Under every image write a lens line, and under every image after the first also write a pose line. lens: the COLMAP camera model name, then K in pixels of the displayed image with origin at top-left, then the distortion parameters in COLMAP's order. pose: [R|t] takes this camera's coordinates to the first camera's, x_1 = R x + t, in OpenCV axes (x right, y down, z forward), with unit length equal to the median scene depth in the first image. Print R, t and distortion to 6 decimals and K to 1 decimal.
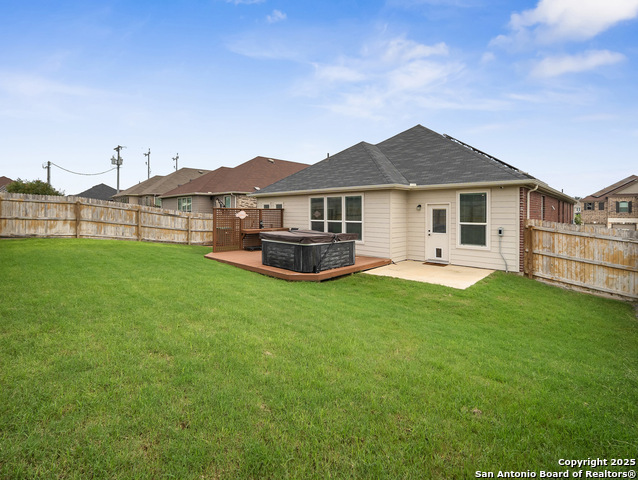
lens RADIAL K [[291.3, 0, 322.3], [0, 291.3, 220.7], [0, 0, 1]] dist [-0.000353, 0.000102]
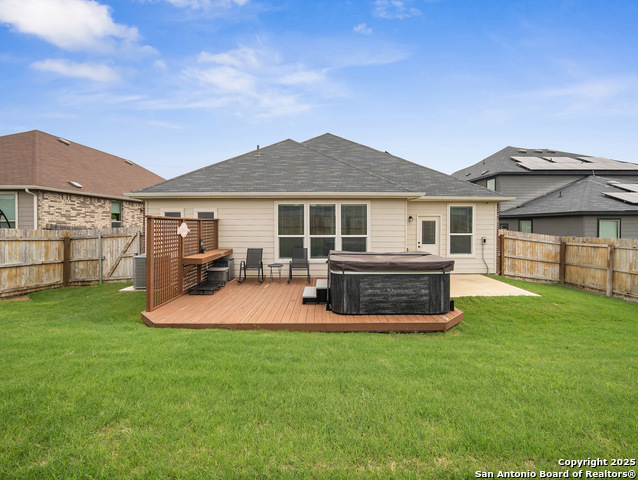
lens RADIAL K [[282.4, 0, 323.8], [0, 282.4, 233.5], [0, 0, 1]] dist [-0.009619, 0.000630]
pose [[0.724526, -0.027493, 0.688699, -0.540849], [0.022663, 0.999614, 0.016063, -0.019829], [-0.688874, 0.003970, 0.724870, 0.540157]]
